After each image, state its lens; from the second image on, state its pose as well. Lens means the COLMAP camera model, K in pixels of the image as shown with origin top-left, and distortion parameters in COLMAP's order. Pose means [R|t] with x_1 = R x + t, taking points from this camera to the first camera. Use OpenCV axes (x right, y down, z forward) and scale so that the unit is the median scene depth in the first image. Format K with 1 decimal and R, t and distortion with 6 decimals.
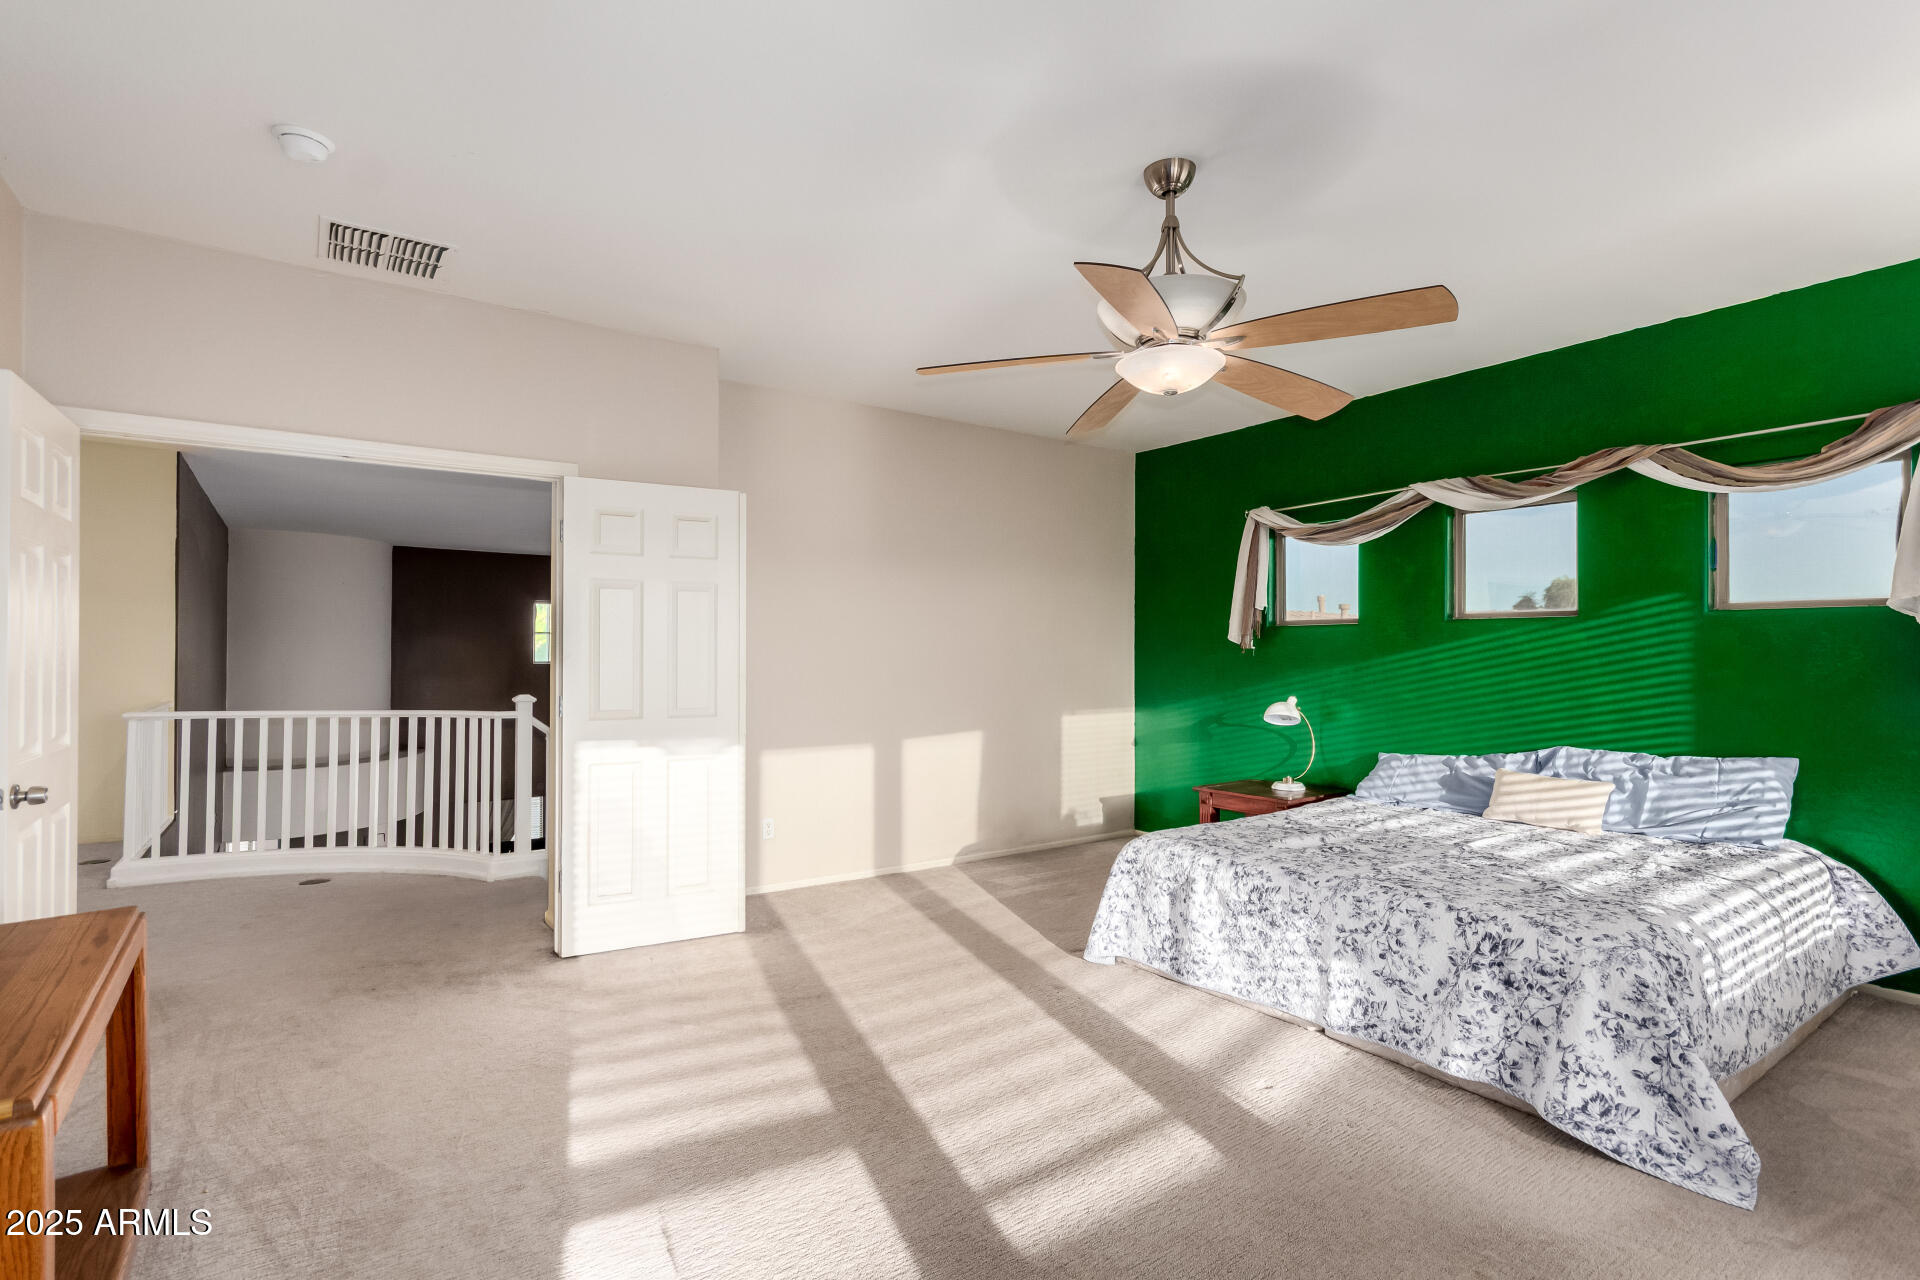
lens RADIAL K [[901.6, 0, 948.2], [0, 901.6, 648.9], [0, 0, 1]] dist [-0.000095, -0.001290]
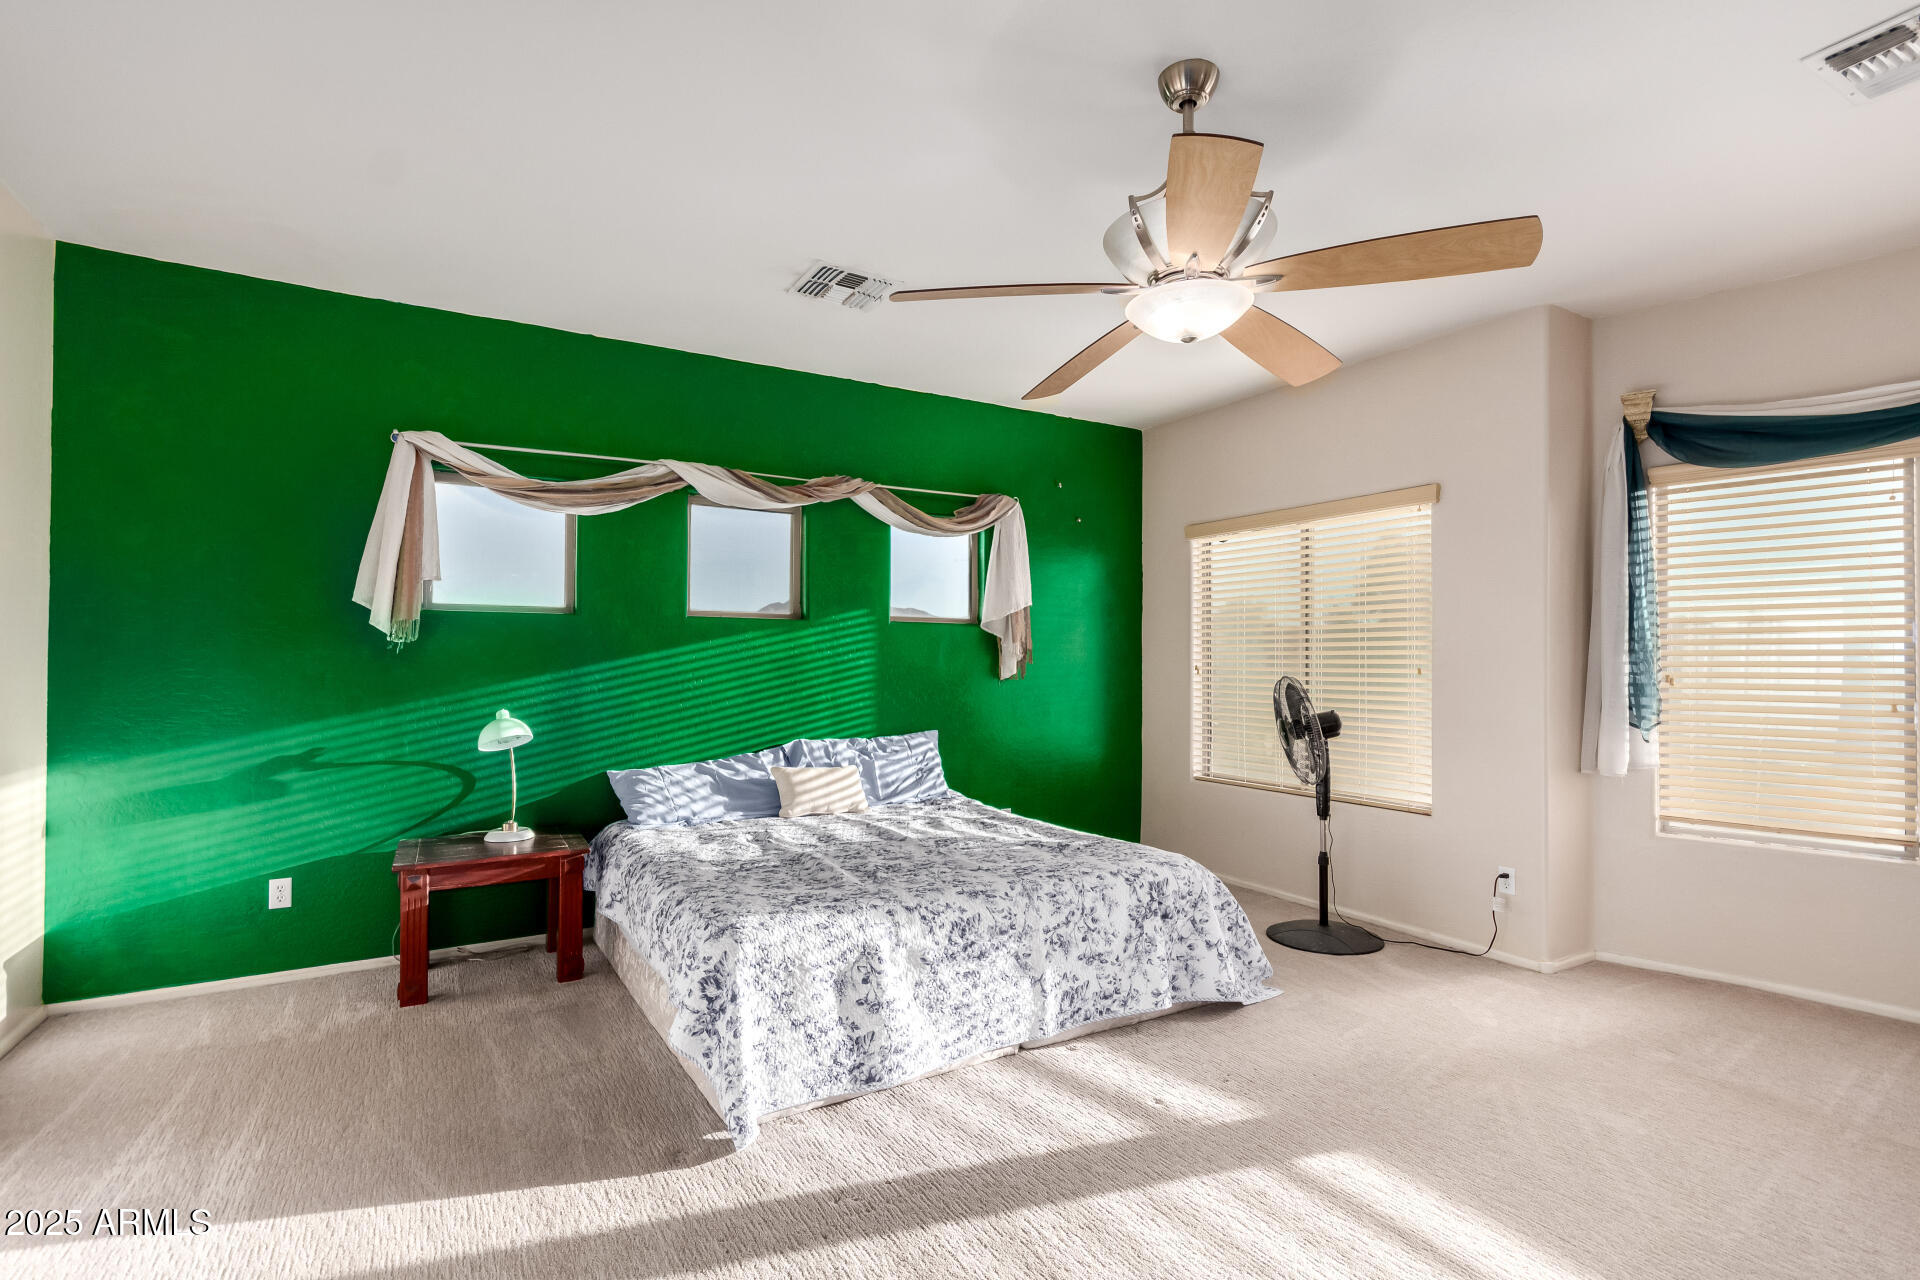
lens RADIAL K [[900.1, 0, 1016.9], [0, 900.1, 686.3], [0, 0, 1]] dist [-0.001477, -0.000497]
pose [[0.062418, -0.014263, 0.997948, -0.450058], [-0.006395, 0.999872, 0.014690, 0.028312], [-0.998030, -0.007299, 0.062319, 0.824325]]
